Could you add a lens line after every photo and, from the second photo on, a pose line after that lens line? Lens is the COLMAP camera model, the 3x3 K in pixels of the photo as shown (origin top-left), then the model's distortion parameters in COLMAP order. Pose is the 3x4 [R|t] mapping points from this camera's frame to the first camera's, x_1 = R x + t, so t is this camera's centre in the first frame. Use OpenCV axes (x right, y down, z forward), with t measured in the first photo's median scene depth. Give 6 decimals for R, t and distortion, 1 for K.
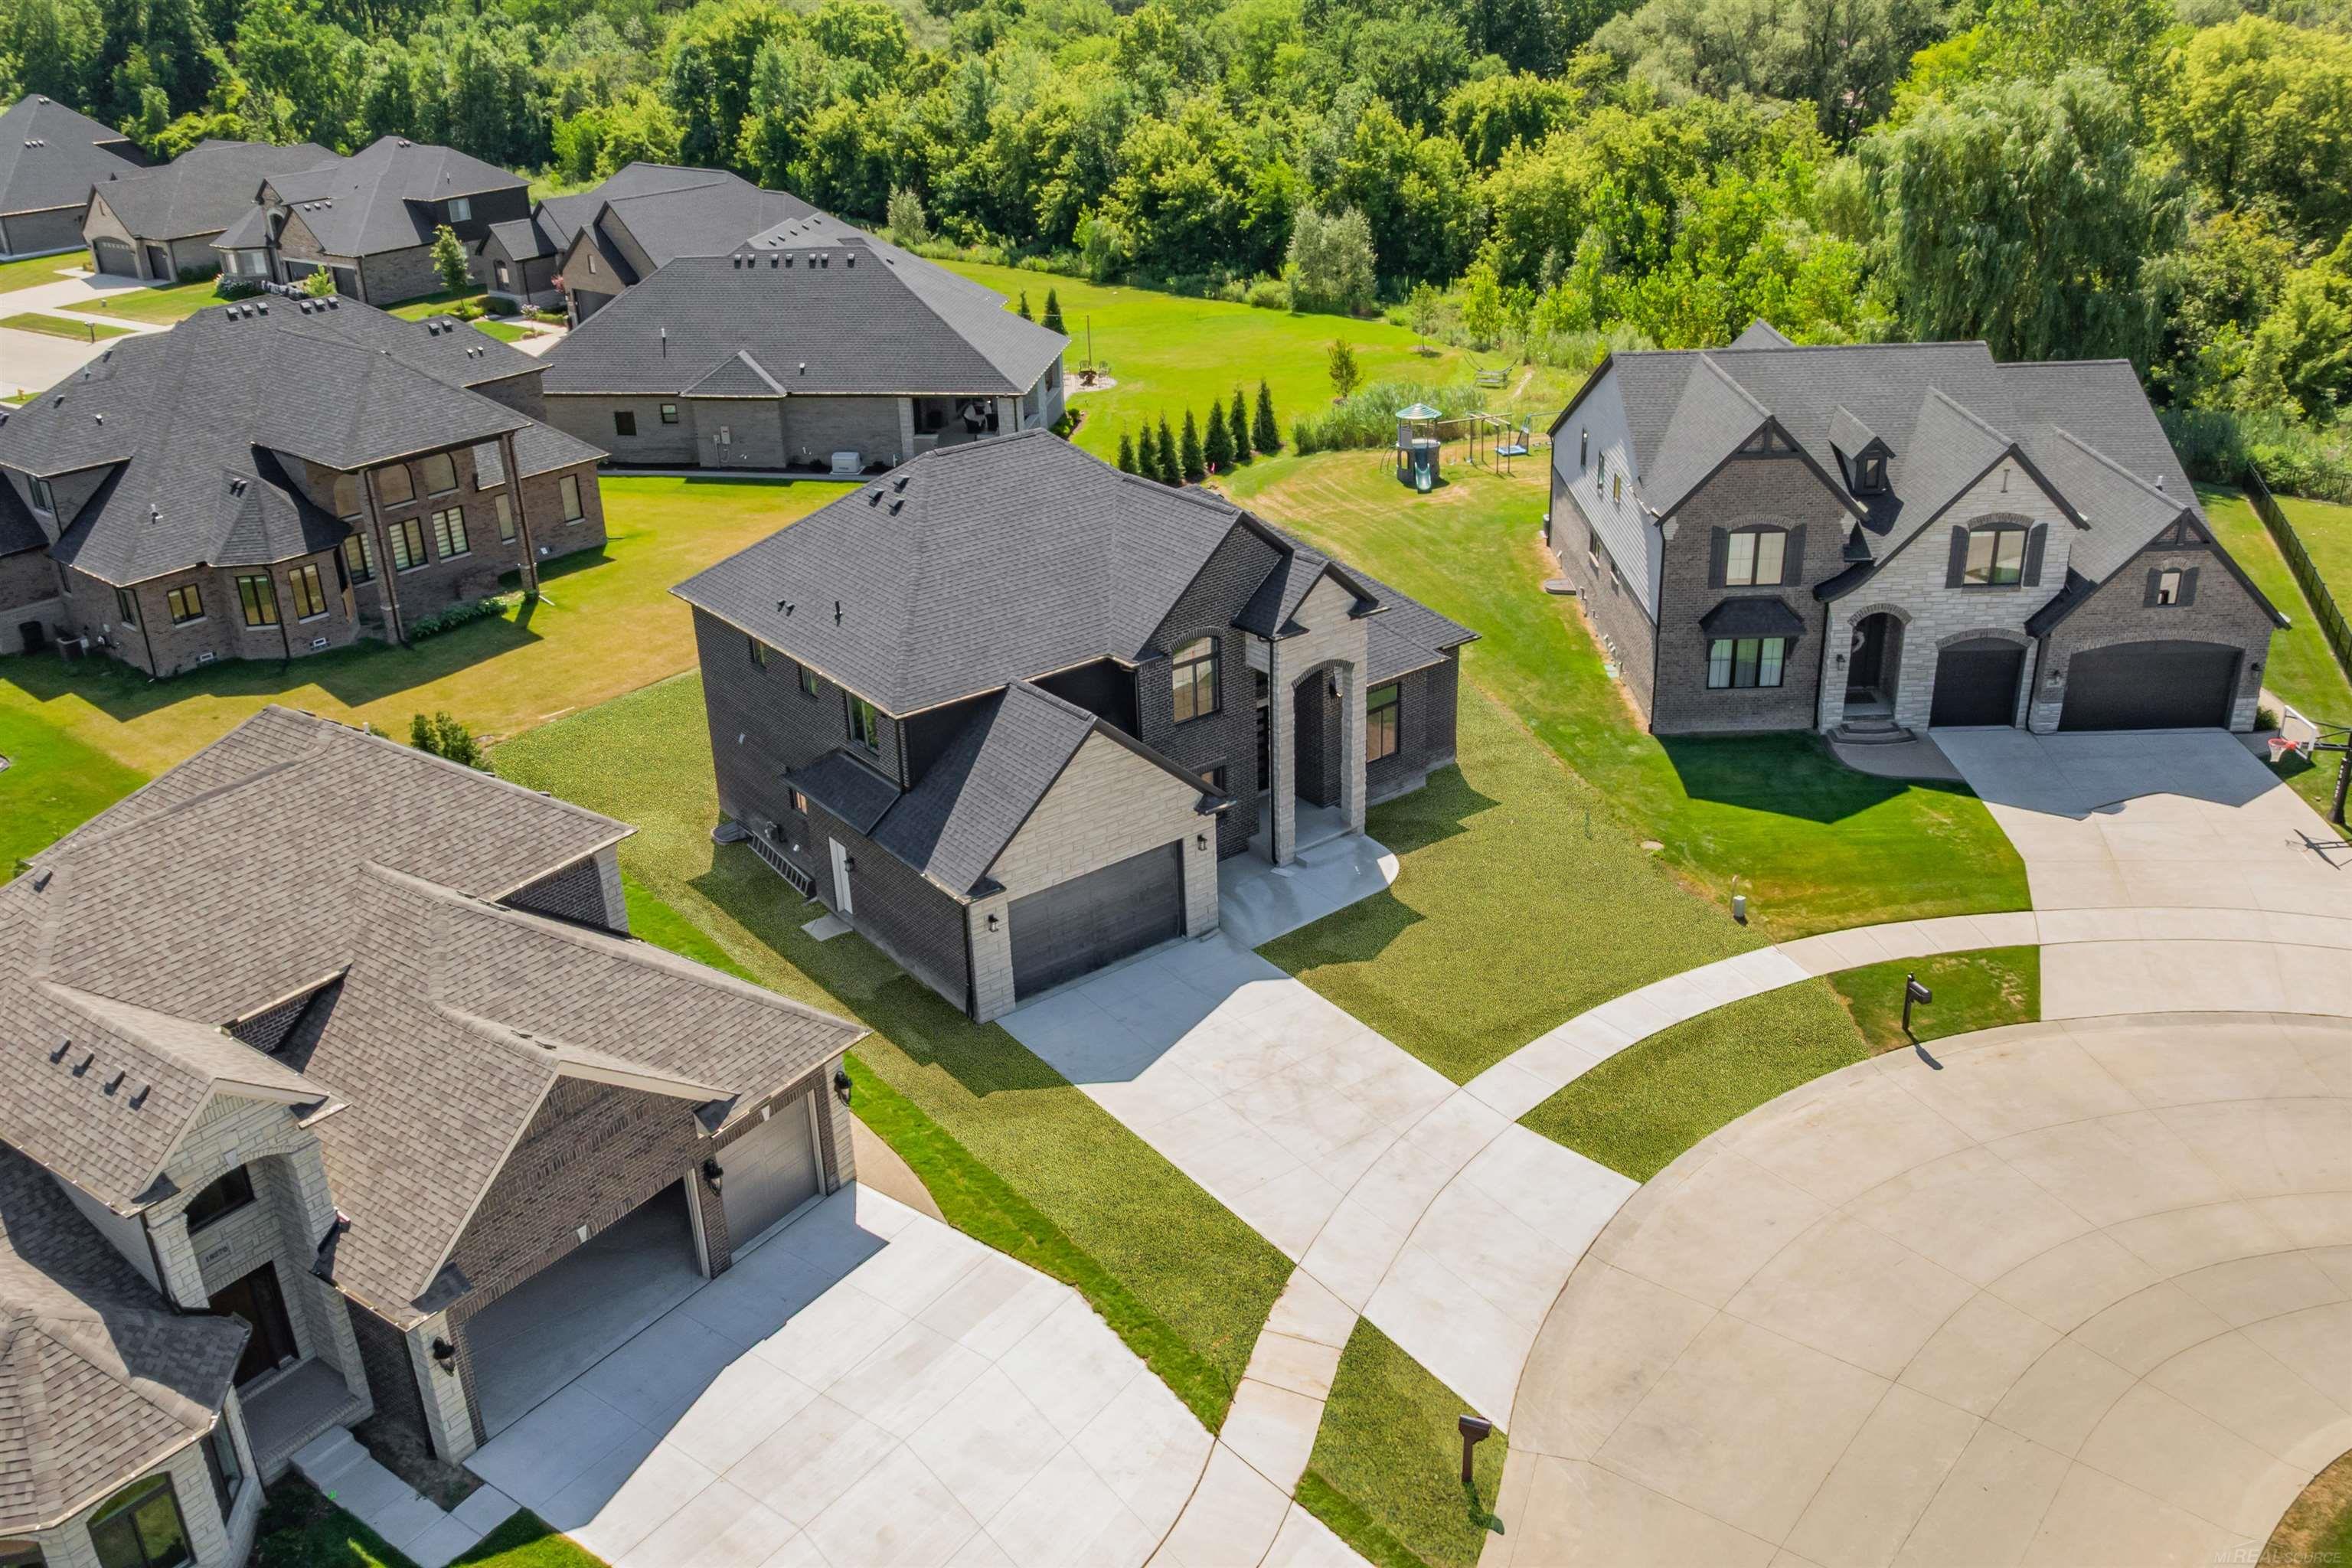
lens RADIAL K [[1947.6, 0, 1193.2], [0, 1947.6, 786.3], [0, 0, 1]] dist [-0.021164, 0.008870]
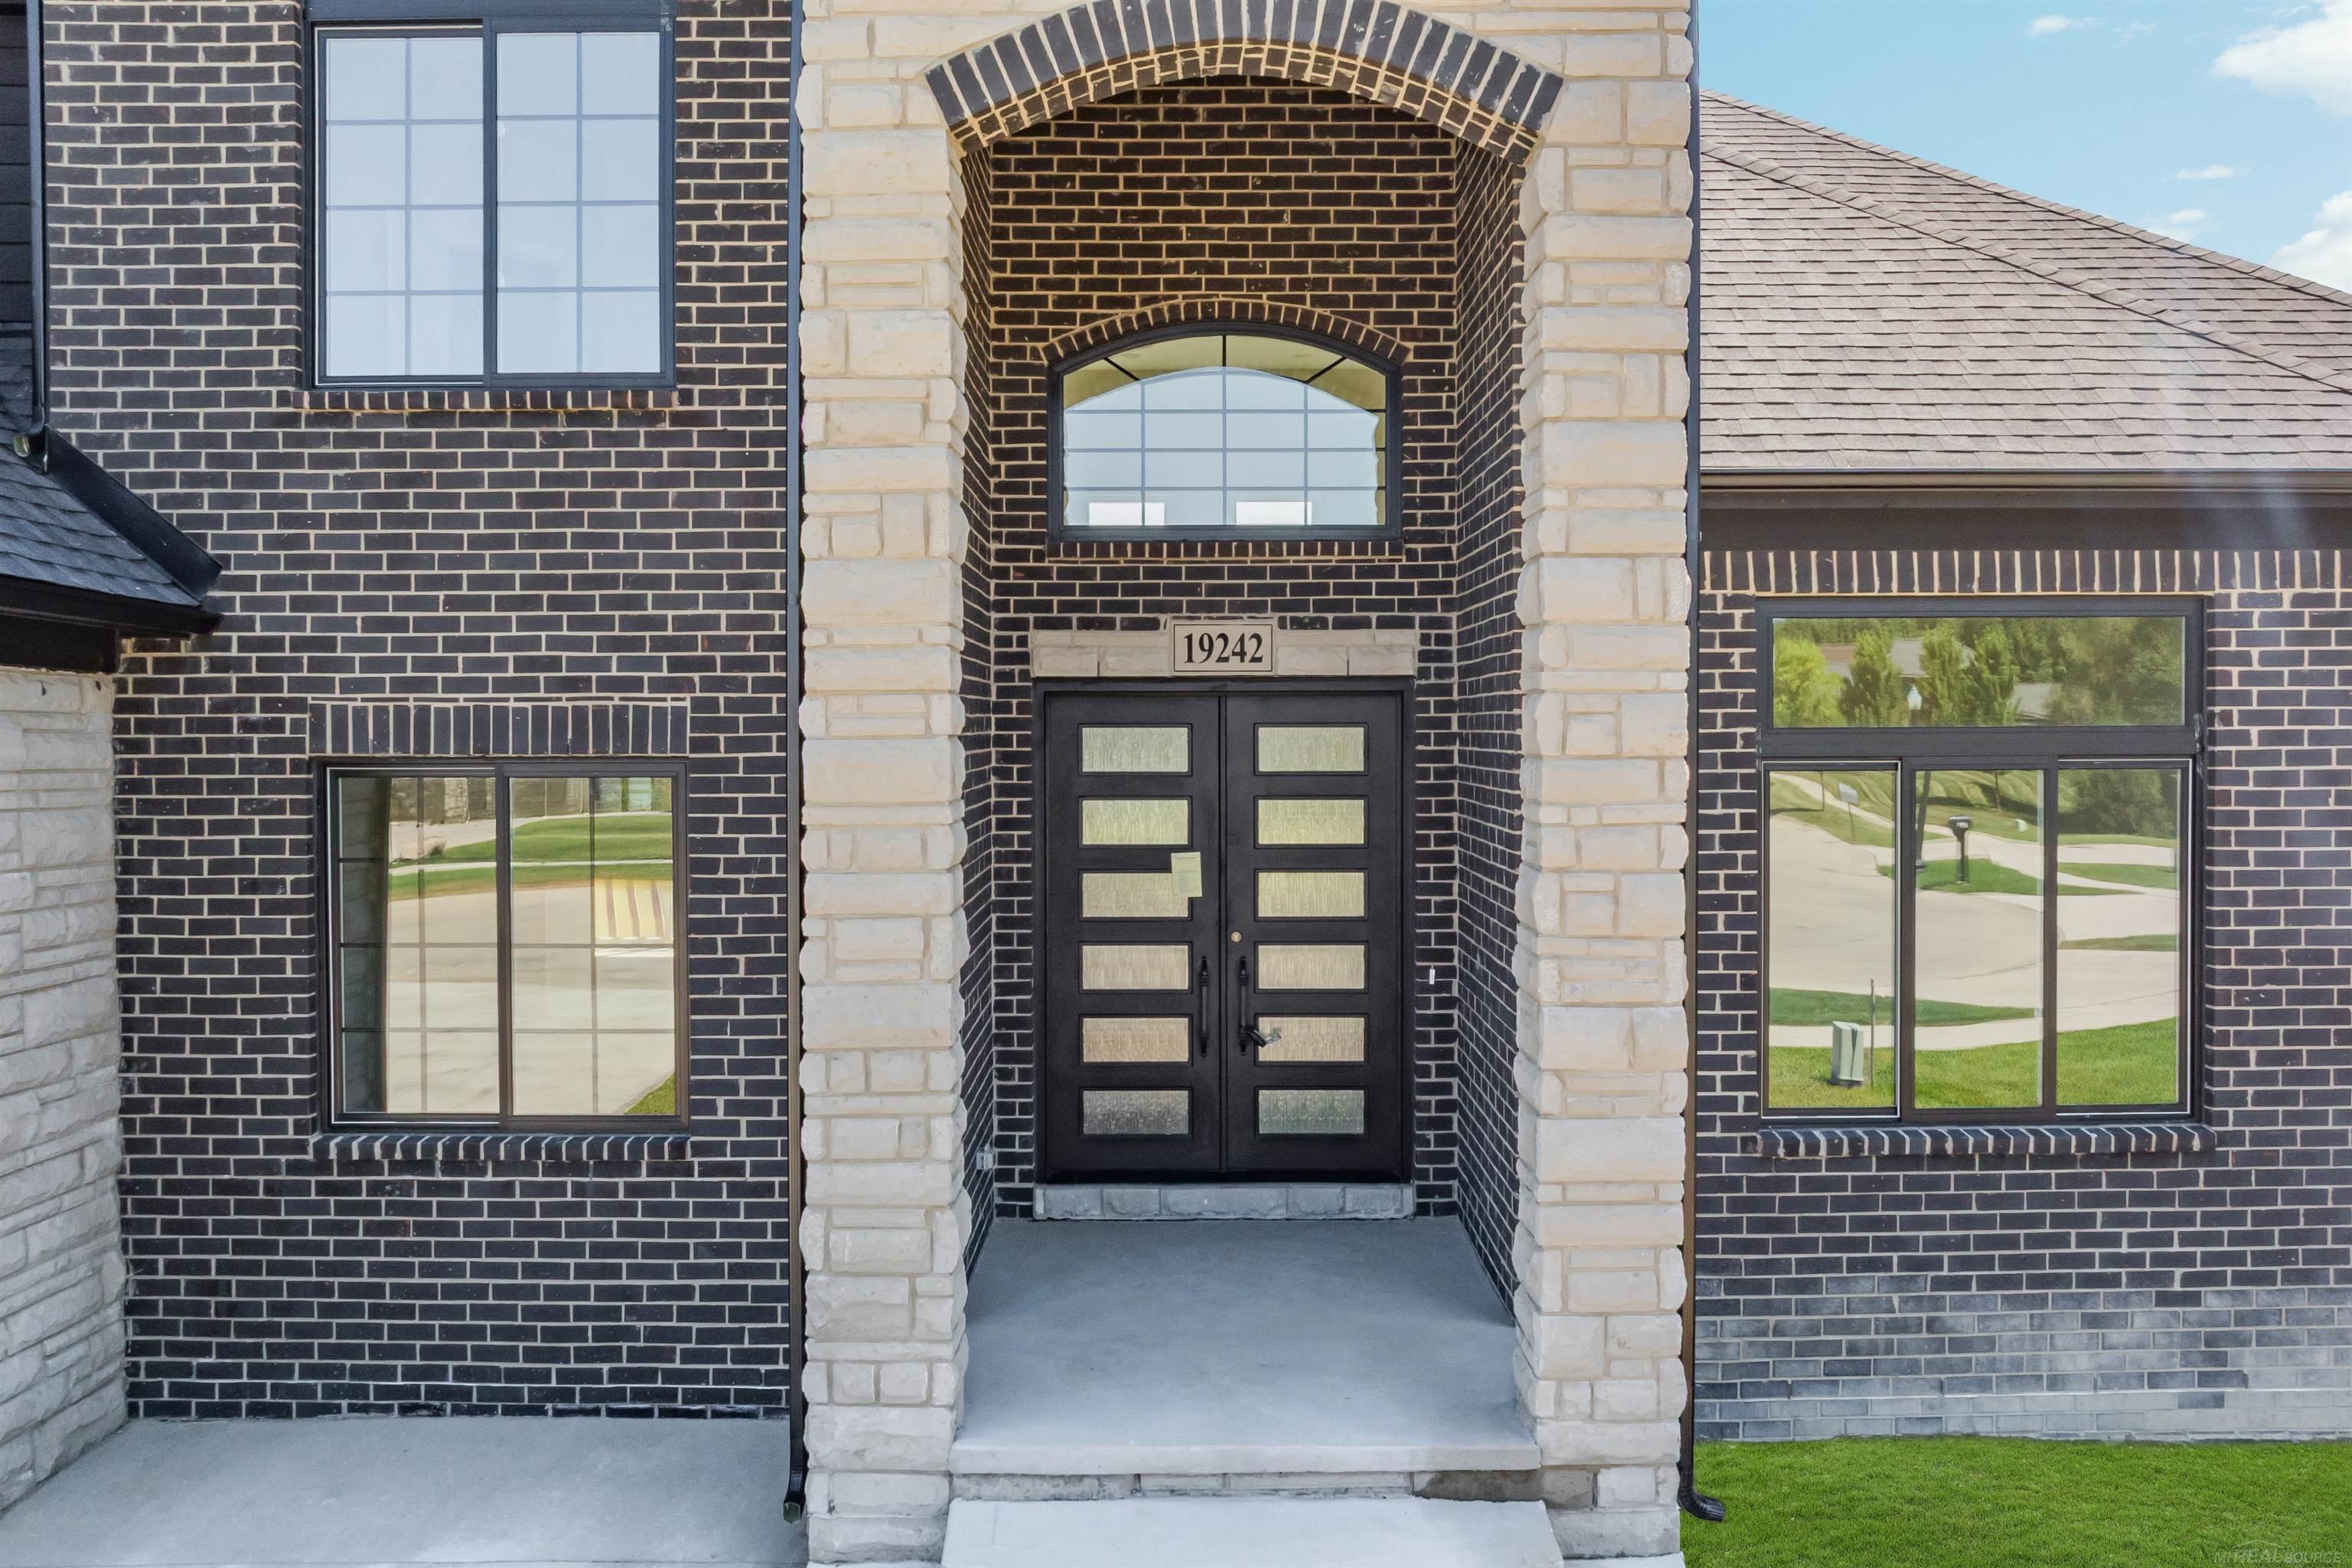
lens RADIAL K [[1965.1, 0, 1191.3], [0, 1965.1, 774.7], [0, 0, 1]] dist [-0.021859, -0.007244]
pose [[0.787554, 0.040940, -0.614885, 0.129211], [-0.276461, 0.915220, -0.293159, 0.022857], [0.550753, 0.400870, 0.732103, 0.804224]]
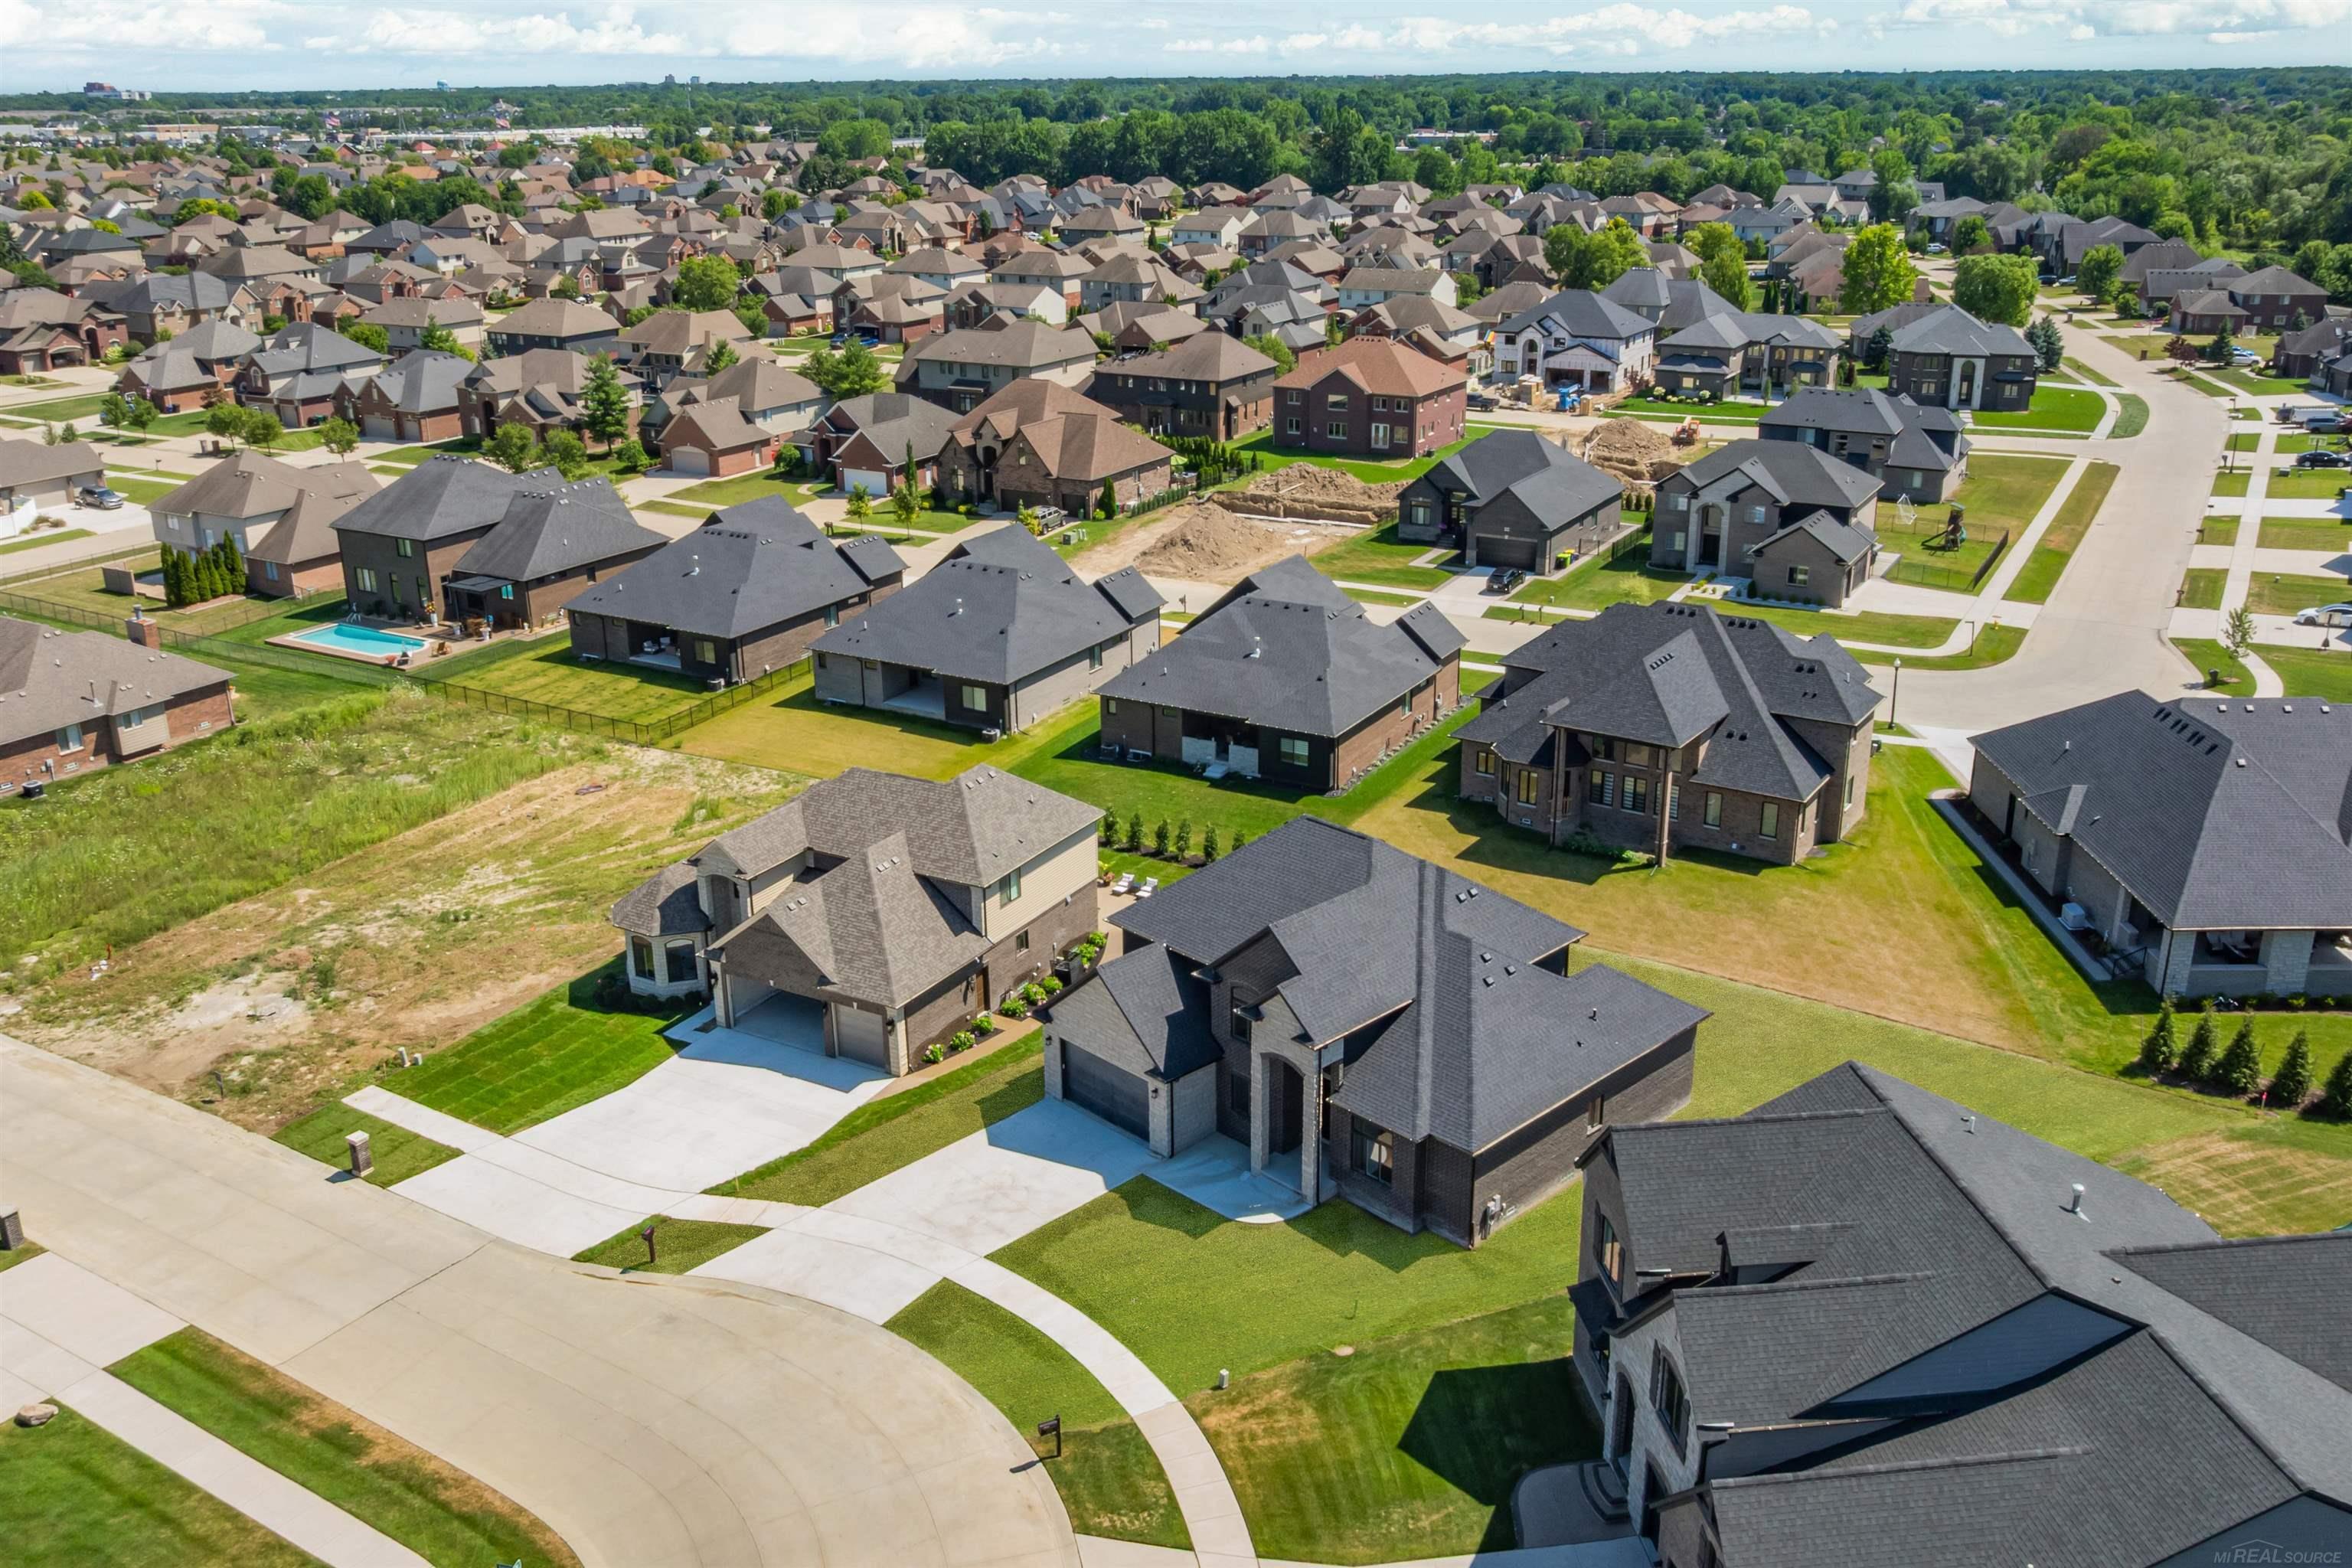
lens RADIAL K [[1965.1, 0, 1191.3], [0, 1965.1, 774.7], [0, 0, 1]] dist [-0.021859, -0.007244]
pose [[0.106832, 0.361262, -0.926324, 1.106102], [-0.411276, 0.864272, 0.289630, -0.530563], [0.905229, 0.350033, 0.240911, 0.470803]]
